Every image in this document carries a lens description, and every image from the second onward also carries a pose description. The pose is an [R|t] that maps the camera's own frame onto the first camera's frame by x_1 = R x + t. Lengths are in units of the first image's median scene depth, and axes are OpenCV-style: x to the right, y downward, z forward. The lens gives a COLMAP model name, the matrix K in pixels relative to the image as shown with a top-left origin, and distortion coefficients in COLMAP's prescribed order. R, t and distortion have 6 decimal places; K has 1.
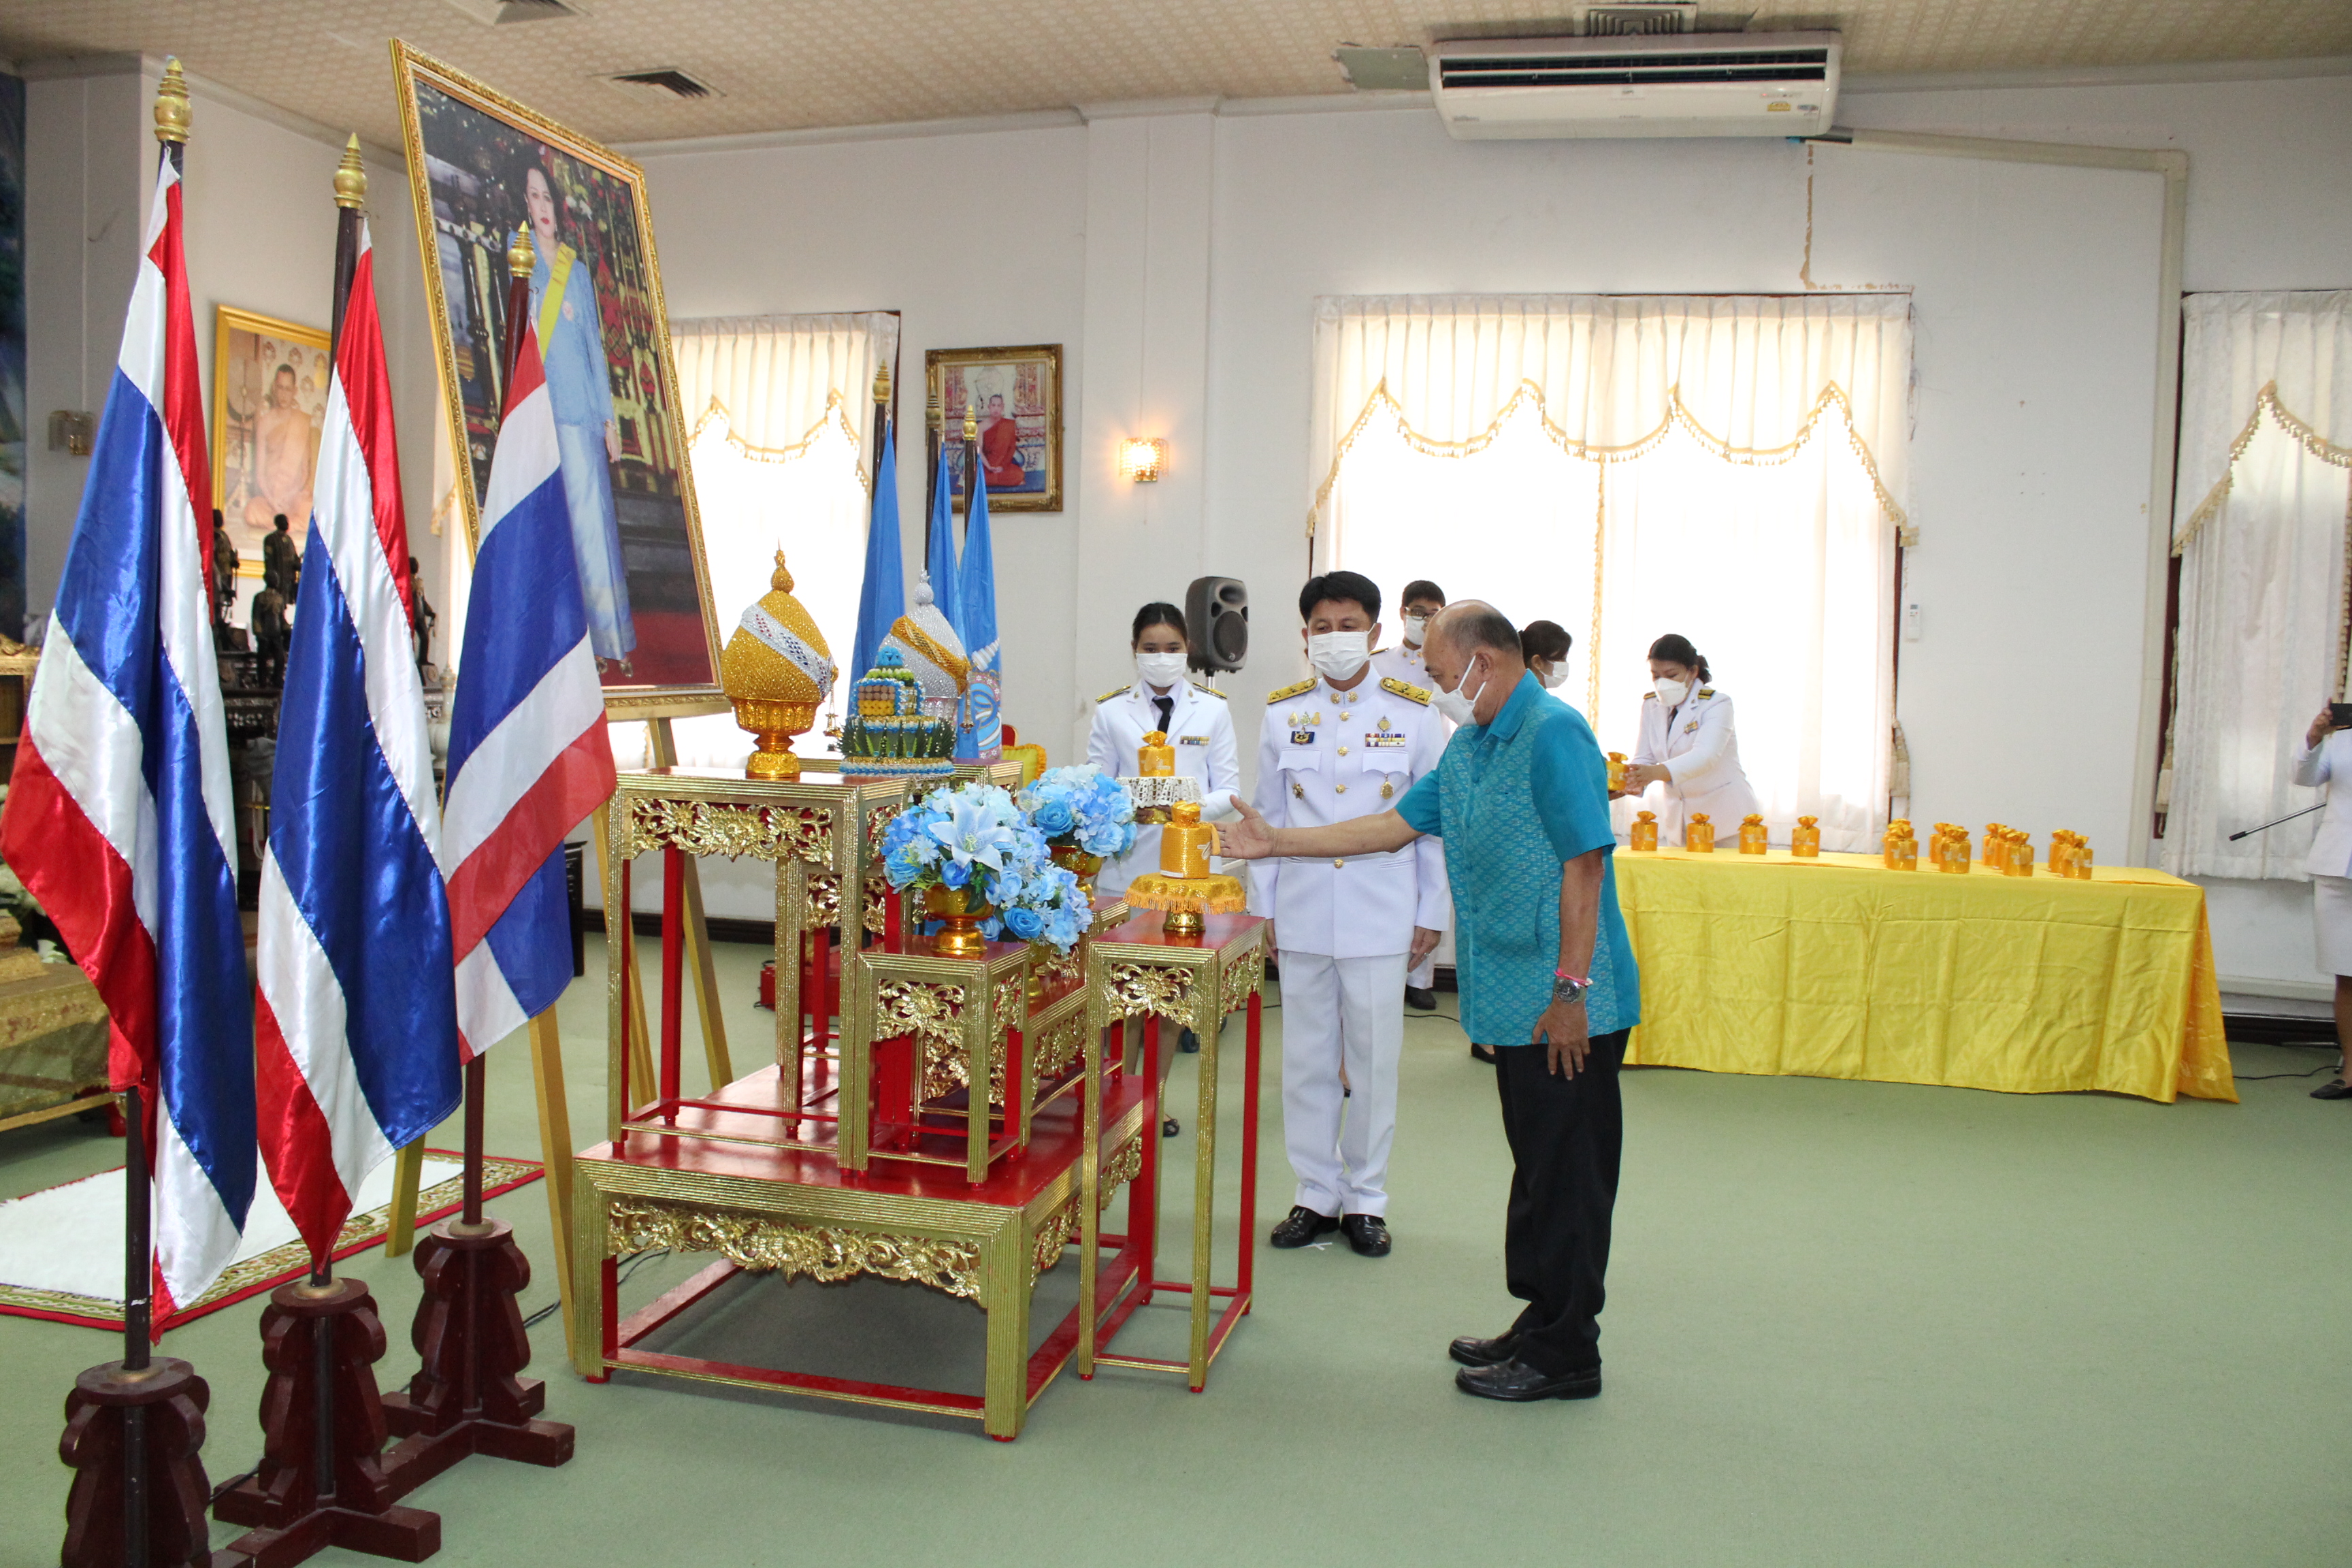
lens RADIAL K [[1944.3, 0, 1154.4], [0, 1944.3, 808.0], [0, 0, 1]] dist [-0.169829, 0.150262]
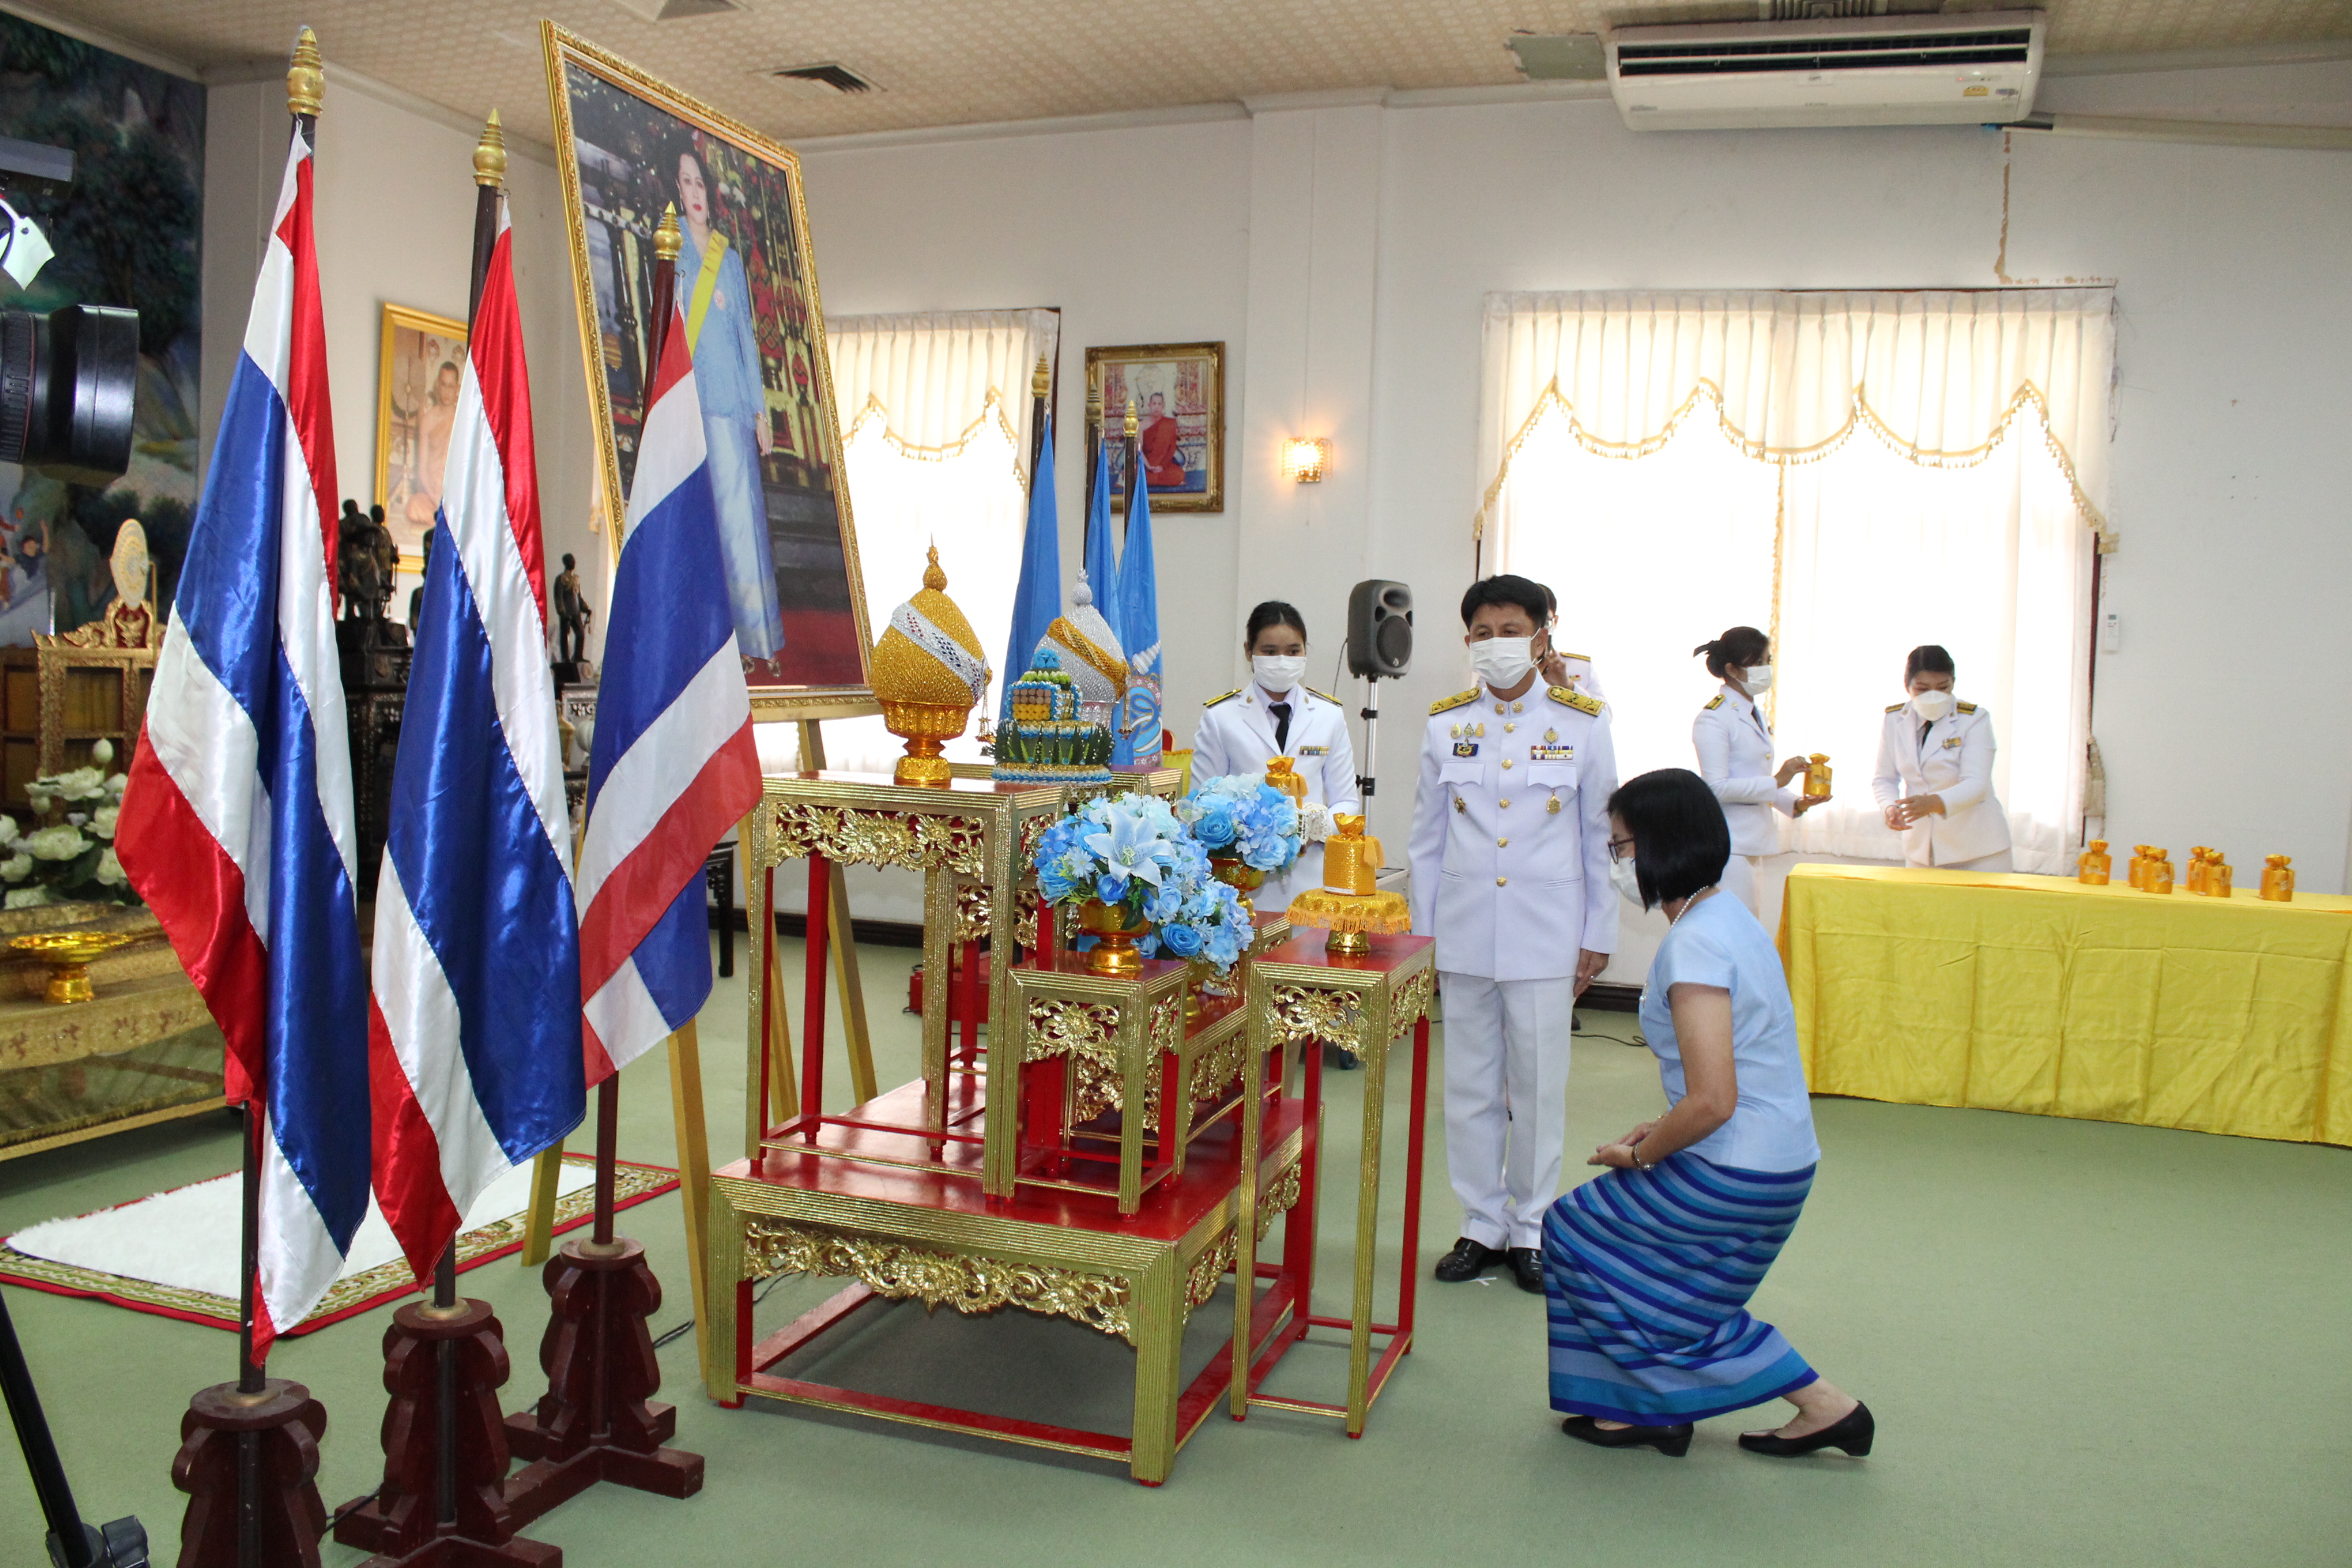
lens RADIAL K [[1941.8, 0, 1151.6], [0, 1941.8, 805.2], [0, 0, 1]] dist [-0.169319, 0.148670]
pose [[0.996689, 0.014791, -0.079948, -0.006798], [-0.015033, 0.999884, -0.002430, -0.004181], [0.079903, 0.003623, 0.996796, 0.047503]]
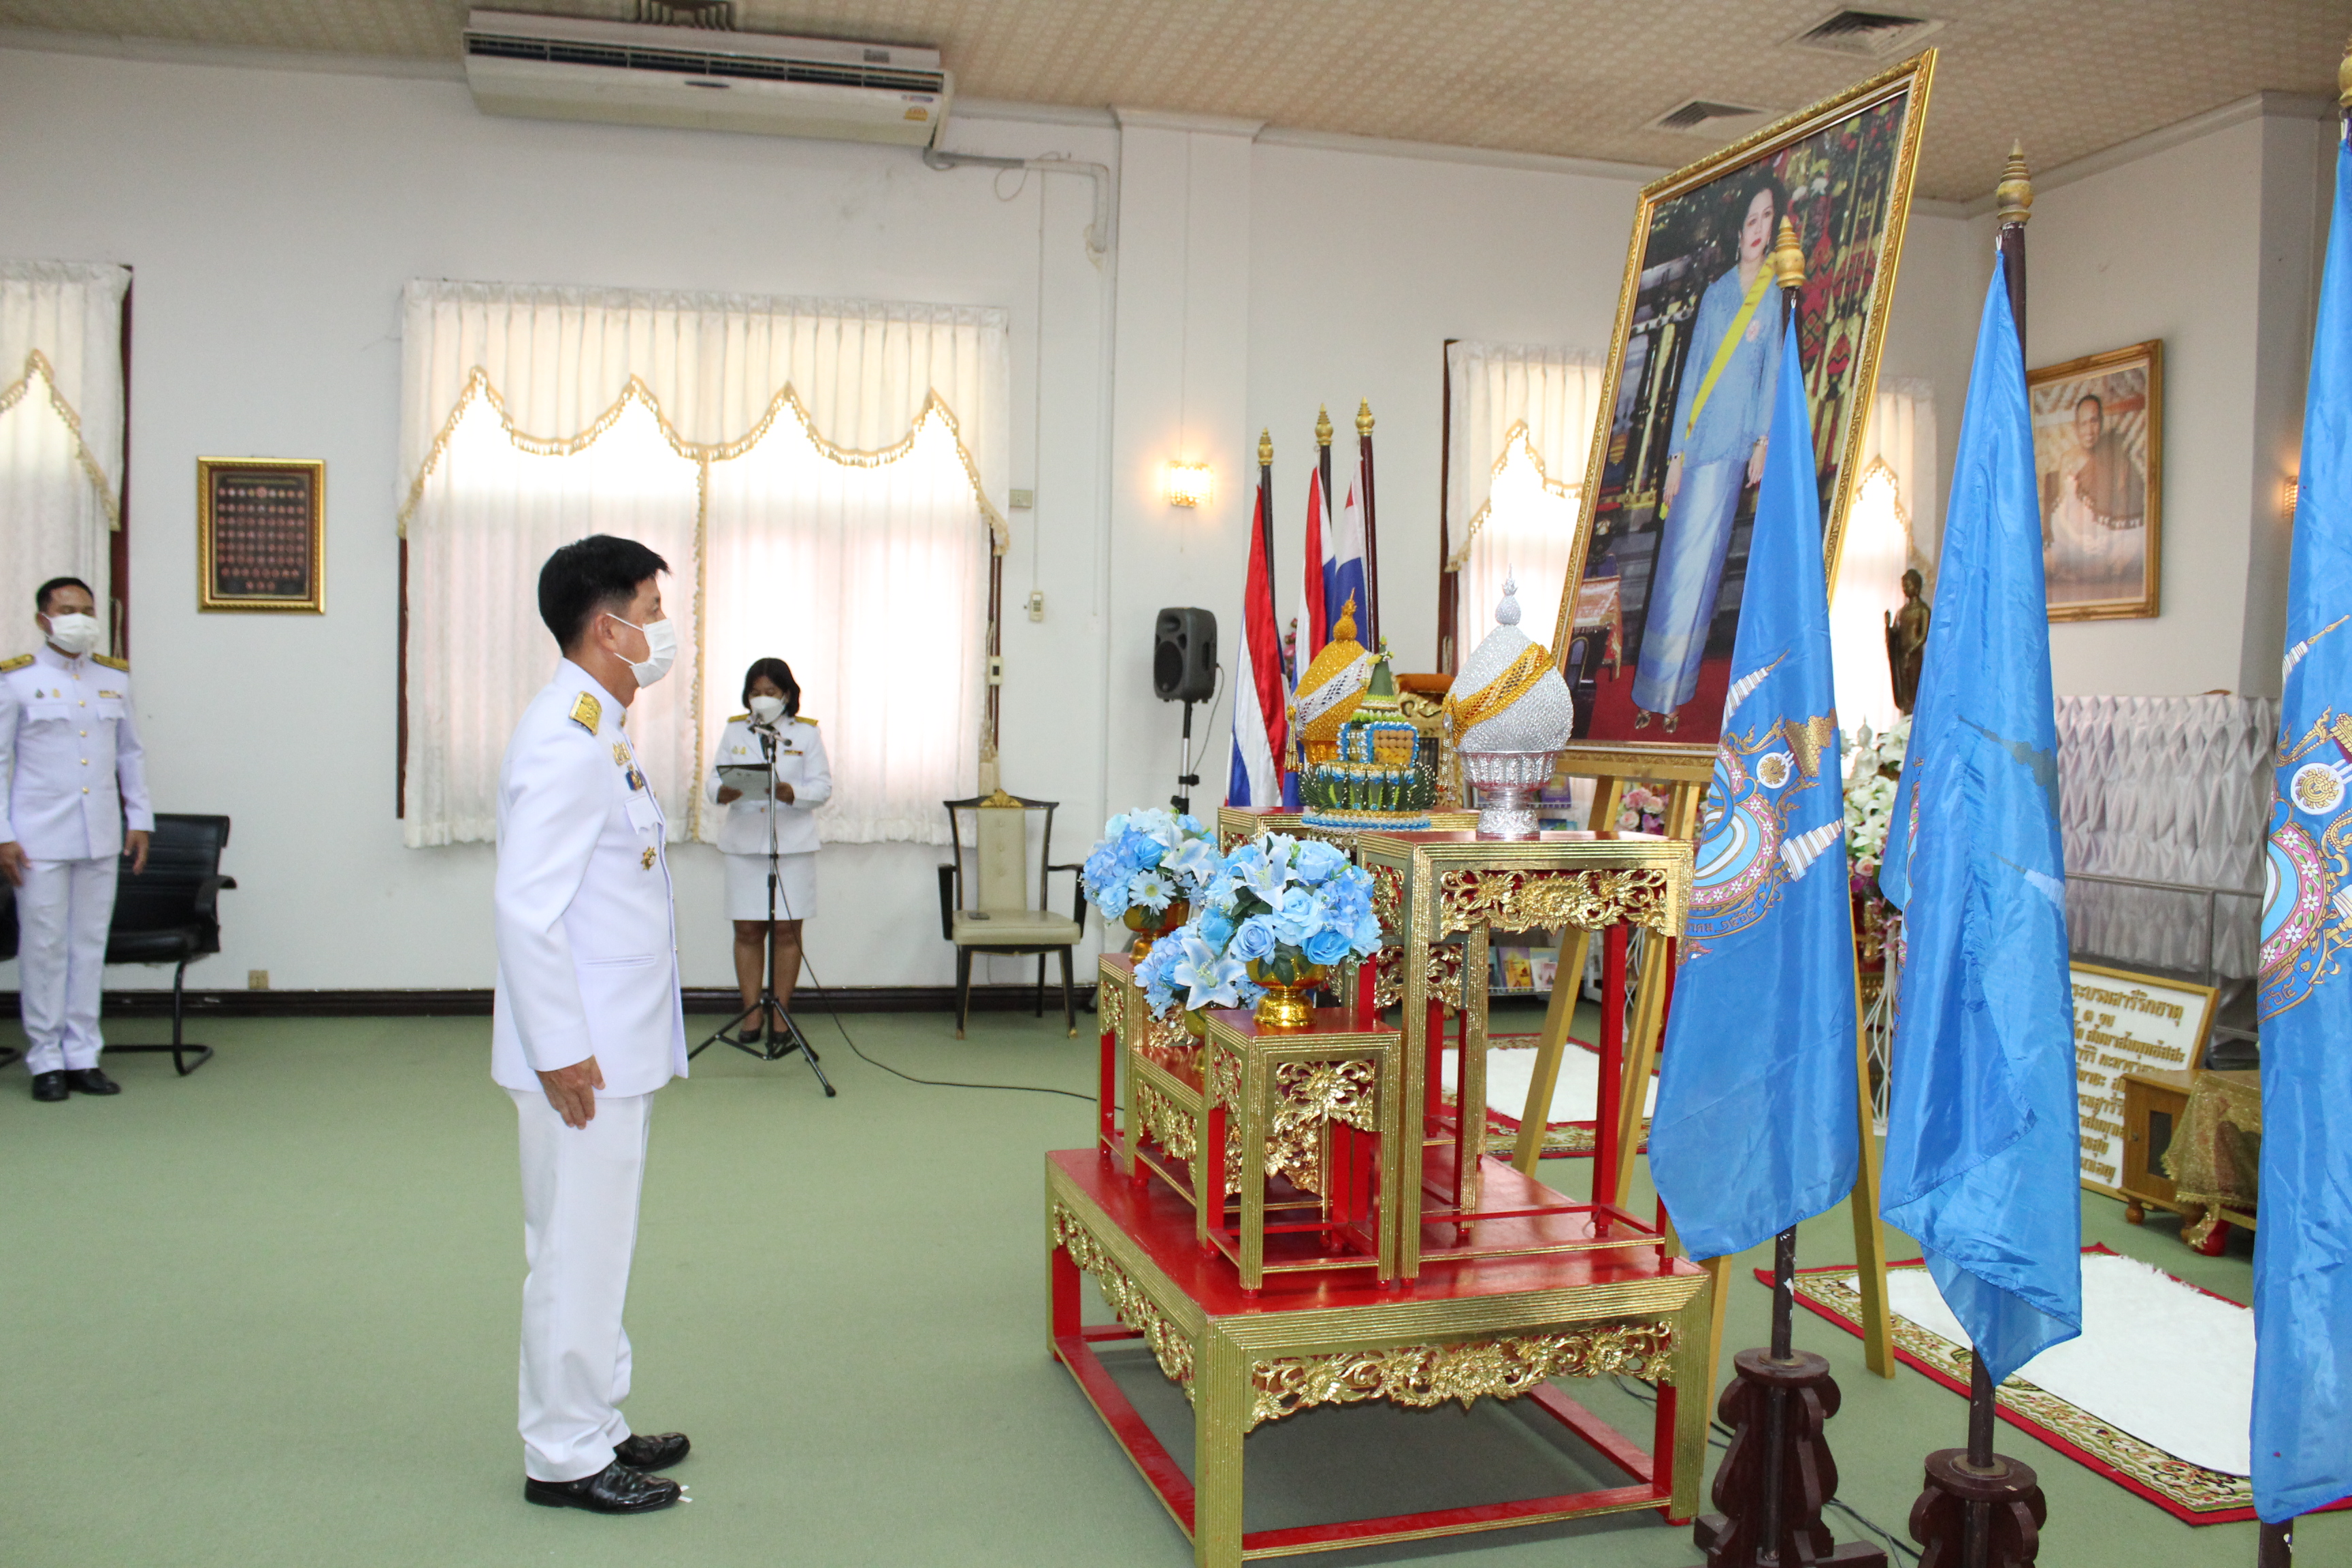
lens RADIAL K [[1941.8, 0, 1151.6], [0, 1941.8, 805.2], [0, 0, 1]] dist [-0.169319, 0.148670]
pose [[-0.875660, -0.020147, -0.482508, 0.387062], [-0.078832, 0.991691, 0.101657, -0.111694], [0.476451, 0.127054, -0.869972, 1.745114]]
